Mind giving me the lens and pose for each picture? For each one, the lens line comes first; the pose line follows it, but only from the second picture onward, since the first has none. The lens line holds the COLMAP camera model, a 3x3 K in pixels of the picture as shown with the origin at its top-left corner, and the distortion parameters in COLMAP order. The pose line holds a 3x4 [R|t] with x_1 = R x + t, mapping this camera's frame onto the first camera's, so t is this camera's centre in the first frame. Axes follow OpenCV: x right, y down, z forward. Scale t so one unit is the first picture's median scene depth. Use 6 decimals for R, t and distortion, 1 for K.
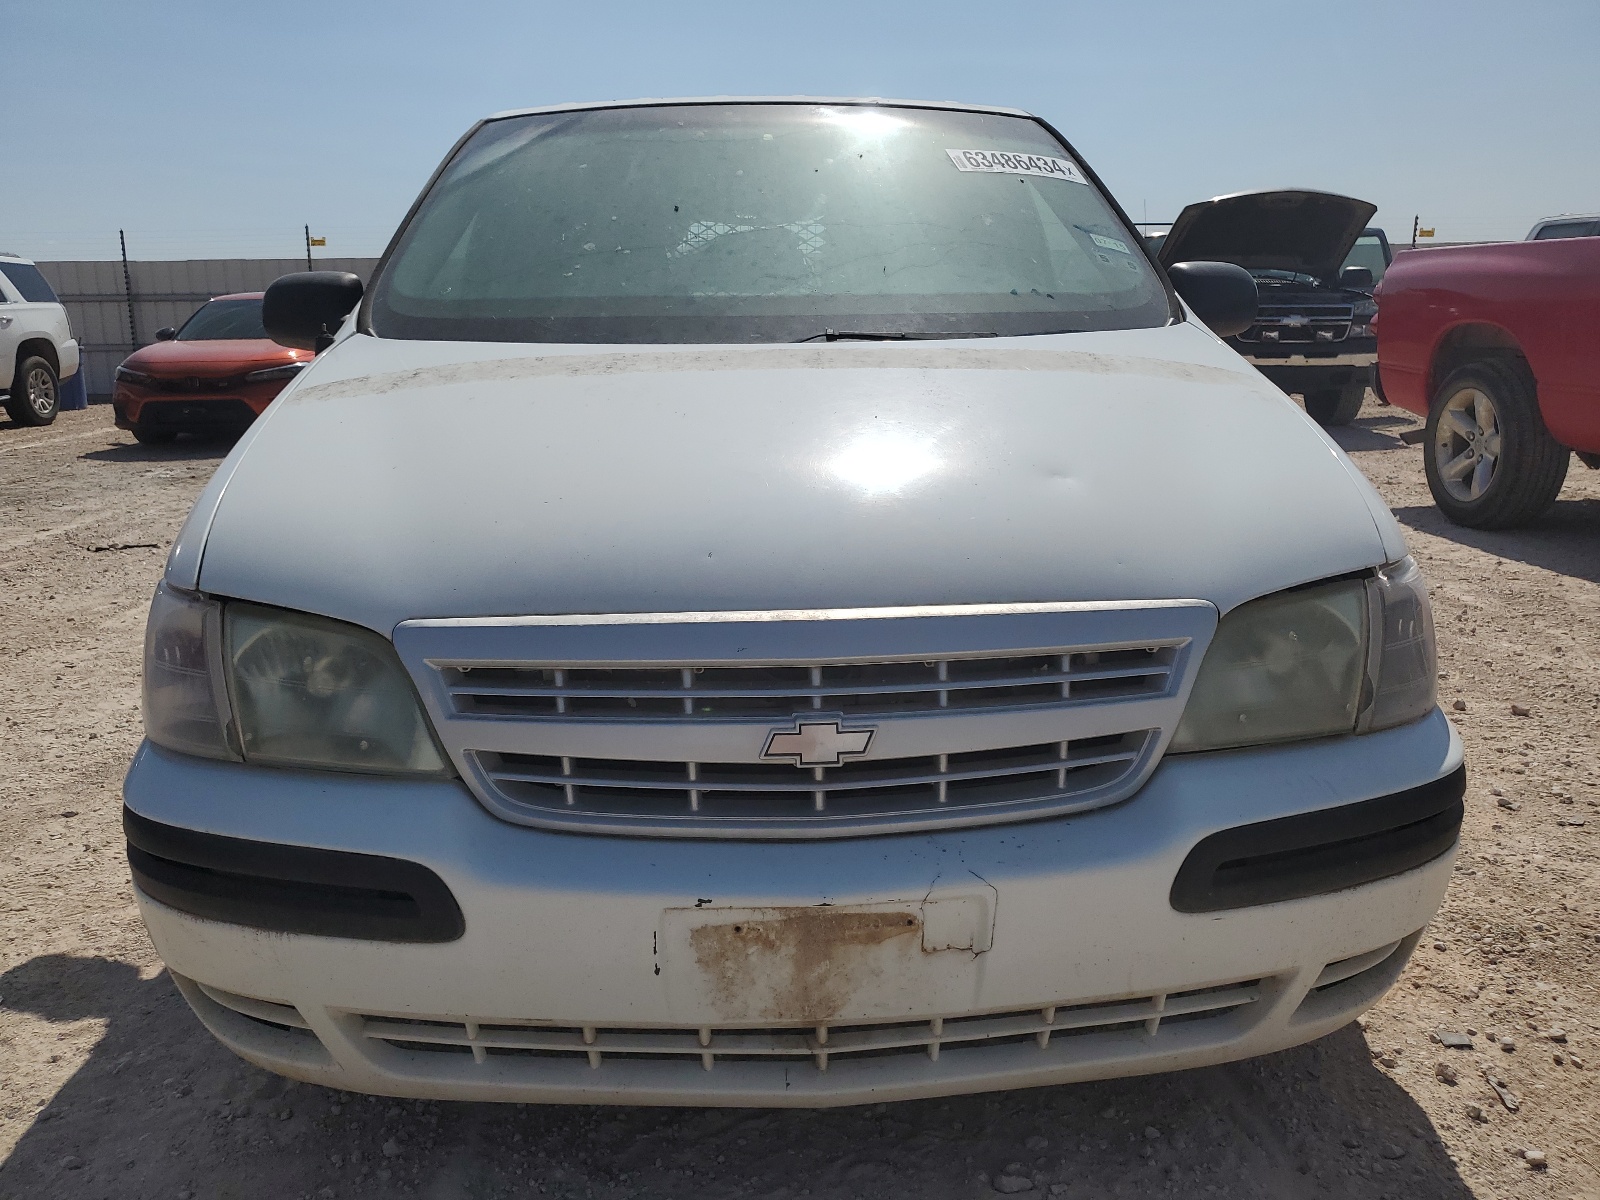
lens RADIAL K [[1235.6, 0, 800.7], [0, 1235.6, 606.0], [0, 0, 1]] dist [0.008152, -0.010050]
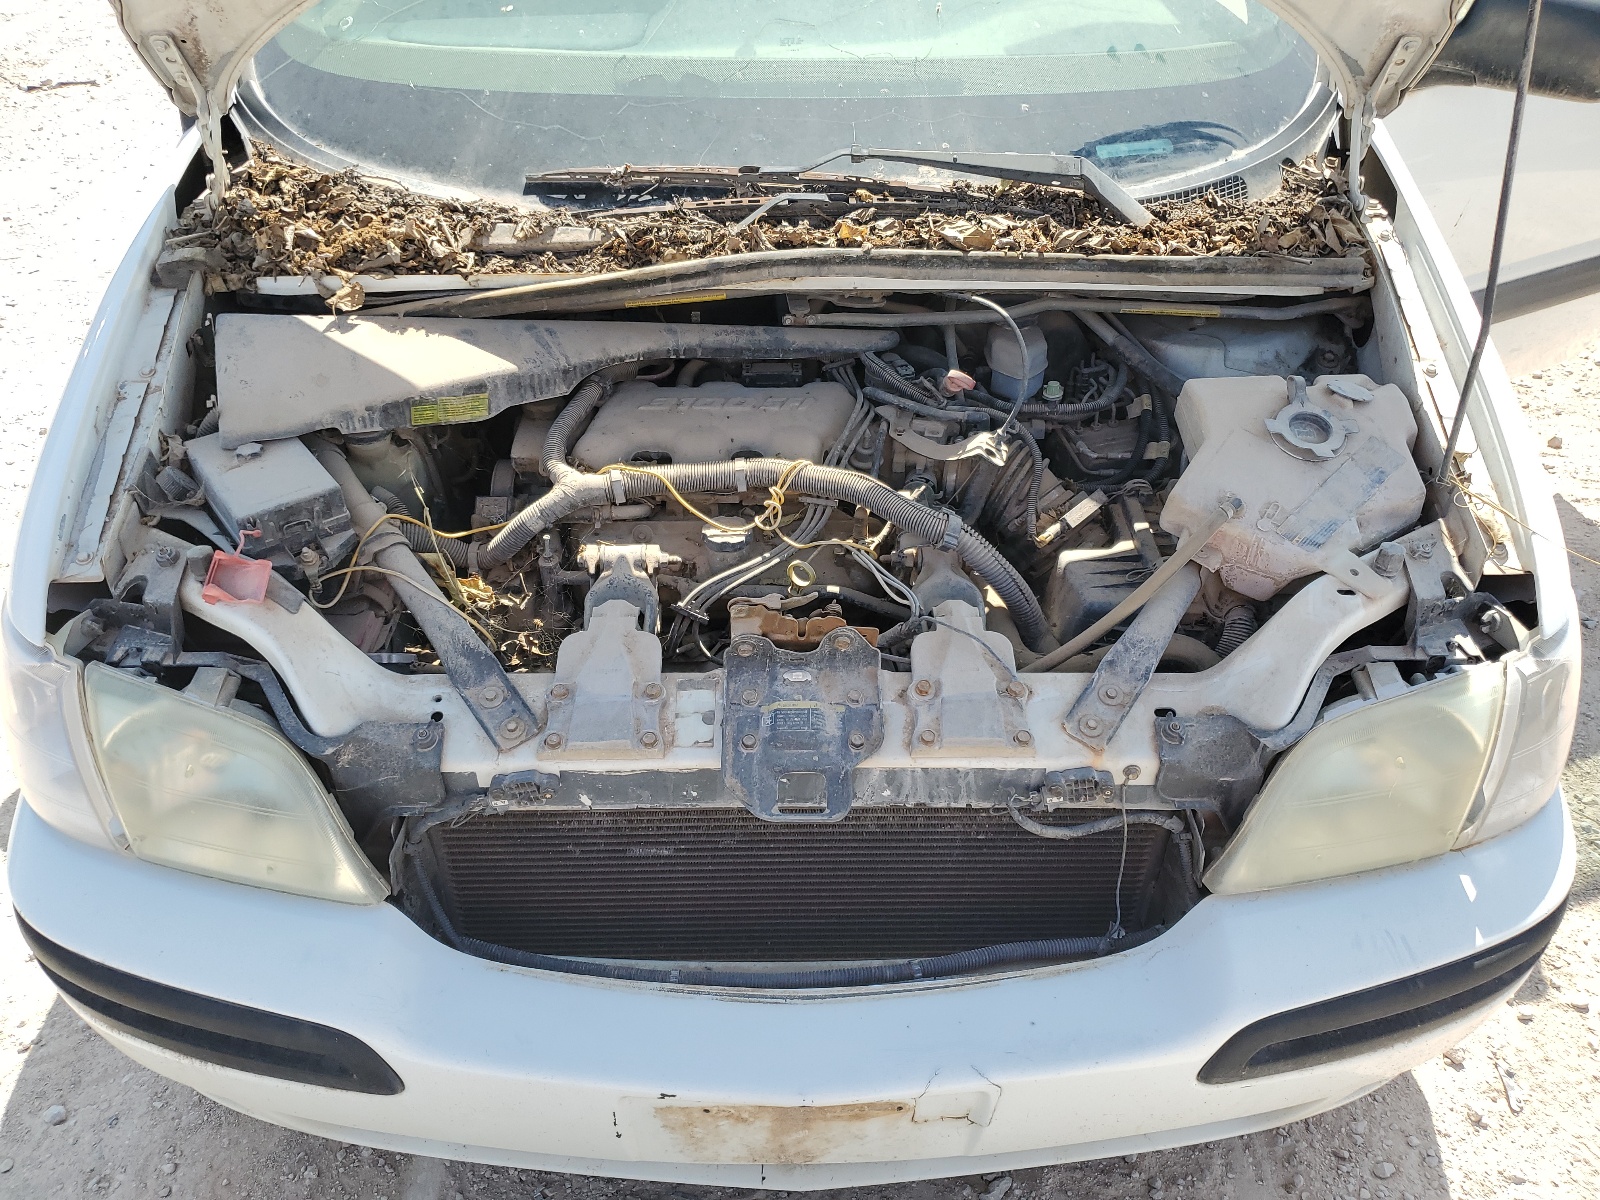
lens RADIAL K [[1235.6, 0, 796.7], [0, 1235.6, 597.1], [0, 0, 1]] dist [0.008152, -0.010050]
pose [[0.999225, 0.035894, -0.016177, 0.012850], [-0.026166, 0.912459, 0.408331, -0.368523], [0.029418, -0.407592, 0.912690, 0.279245]]
